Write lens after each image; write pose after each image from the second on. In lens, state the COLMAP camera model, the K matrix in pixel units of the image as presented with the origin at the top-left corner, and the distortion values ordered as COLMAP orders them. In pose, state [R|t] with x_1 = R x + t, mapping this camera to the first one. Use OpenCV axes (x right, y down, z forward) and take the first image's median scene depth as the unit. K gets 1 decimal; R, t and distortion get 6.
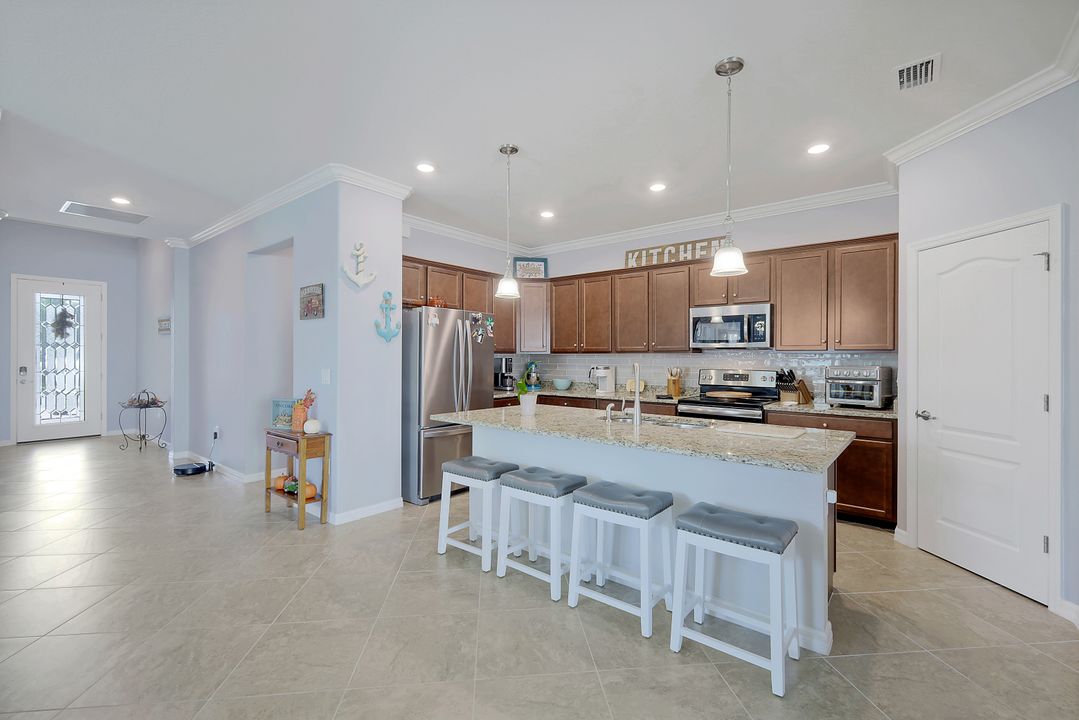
lens RADIAL K [[473.2, 0, 541.3], [0, 473.2, 356.1], [0, 0, 1]] dist [0.004003, 0.000808]
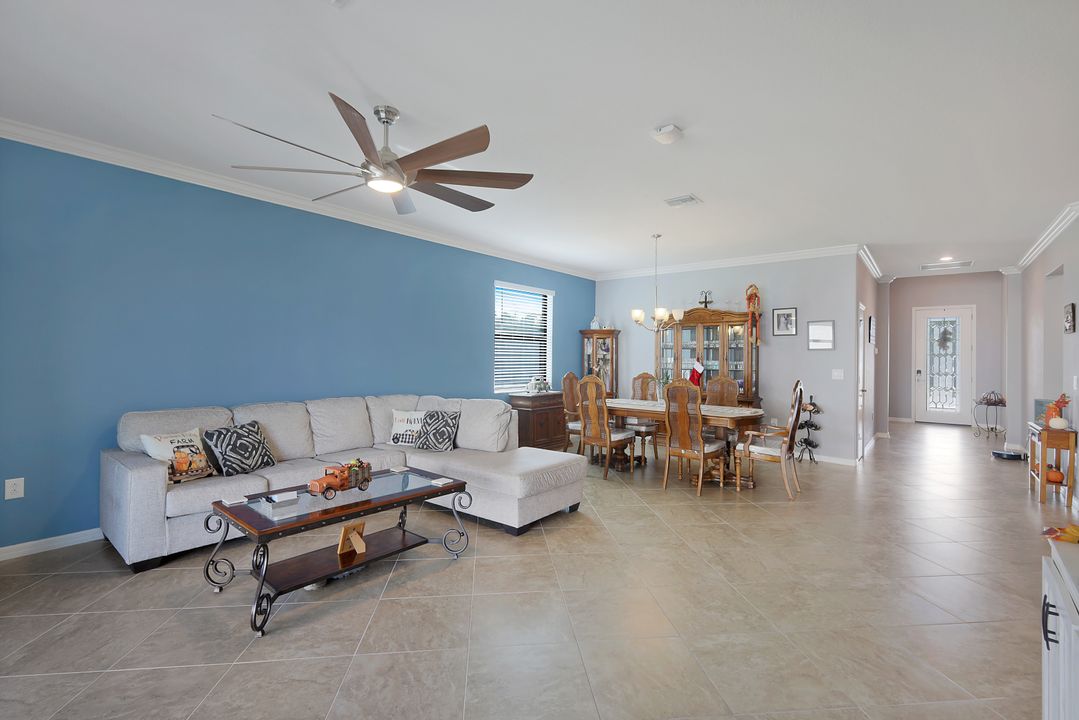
lens RADIAL K [[482.5, 0, 541.1], [0, 482.5, 355.2], [0, 0, 1]] dist [0.003286, 0.000612]
pose [[0.003819, -0.006574, -0.999971, 0.602438], [-0.010115, 0.999927, -0.006612, -0.002875], [0.999942, 0.010140, 0.003752, -0.256969]]
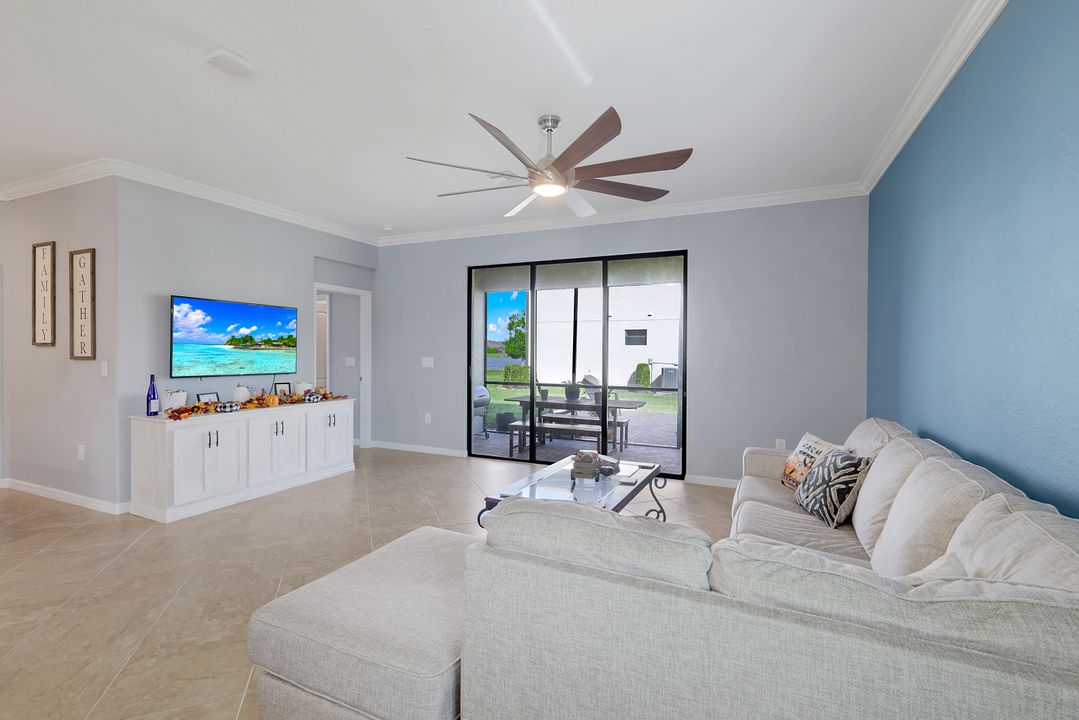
lens RADIAL K [[482.5, 0, 541.1], [0, 482.5, 355.2], [0, 0, 1]] dist [0.003286, 0.000612]
pose [[-0.261533, -0.013614, 0.965098, -0.653959], [-0.005400, 0.999906, 0.012642, -0.002356], [-0.965179, -0.001905, -0.261582, -0.271136]]
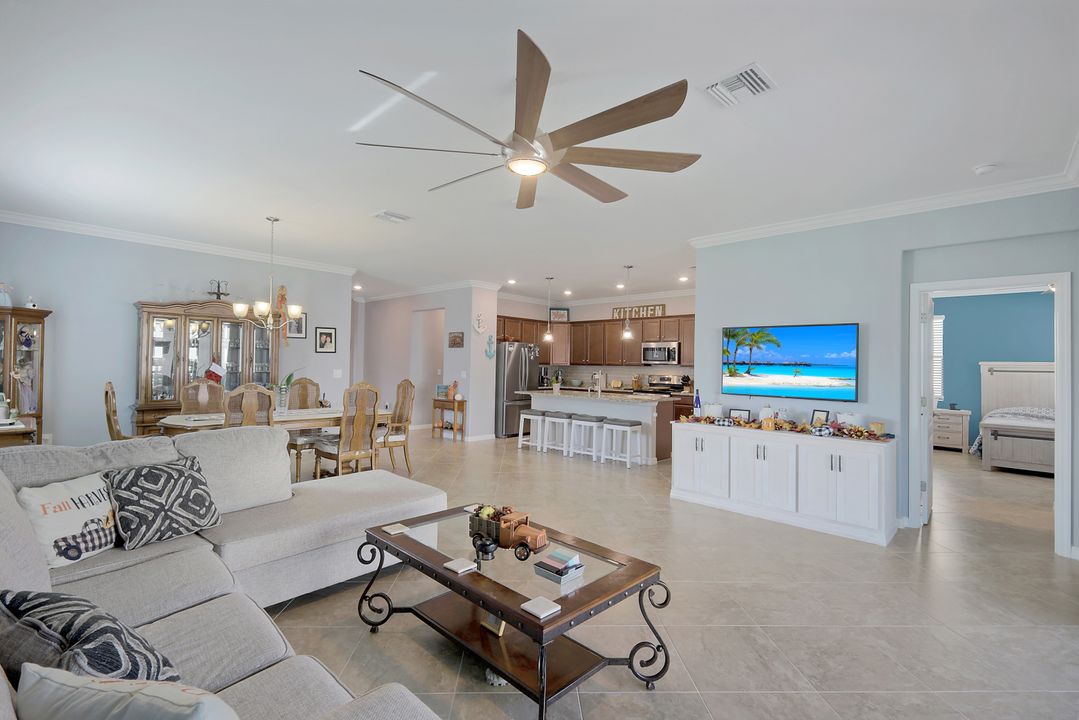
lens RADIAL K [[482.5, 0, 541.1], [0, 482.5, 355.2], [0, 0, 1]] dist [0.003286, 0.000612]
pose [[0.997819, 0.013057, -0.064708, 0.035398], [-0.014460, 0.999669, -0.021265, -0.003863], [0.064409, 0.022154, 0.997678, -0.978669]]
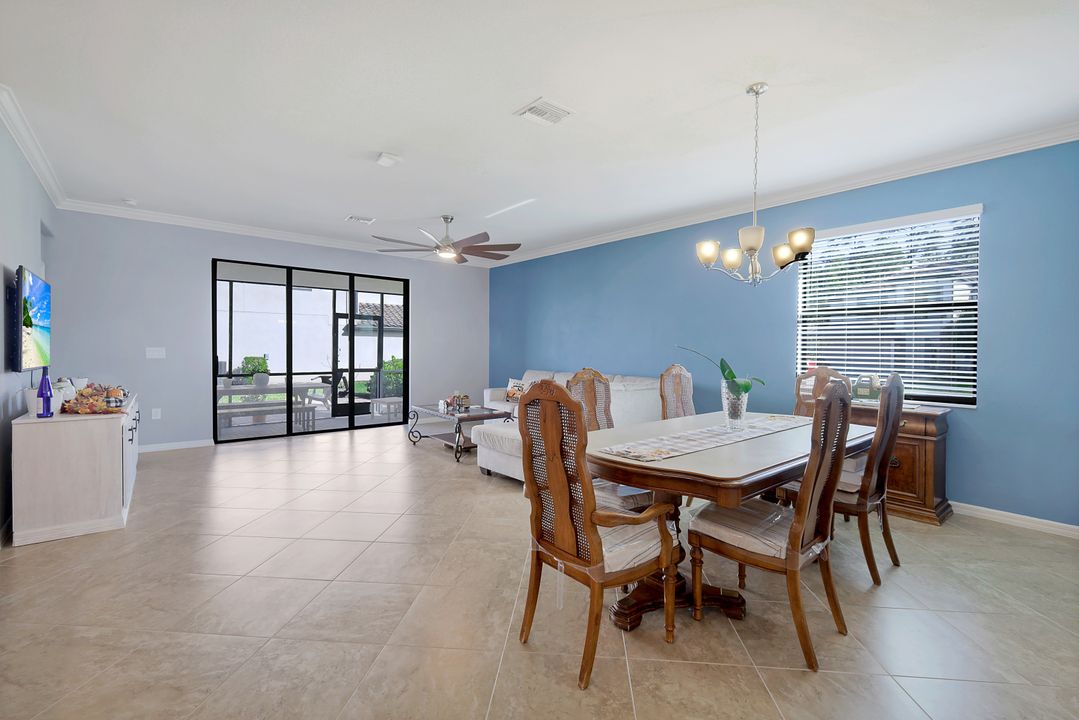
lens RADIAL K [[473.2, 0, 541.3], [0, 473.2, 356.1], [0, 0, 1]] dist [0.004003, 0.000808]
pose [[-0.982502, -0.016760, 0.185497, -0.474245], [-0.013457, 0.999728, 0.019051, 0.008044], [-0.185765, 0.016222, -0.982460, 0.678845]]
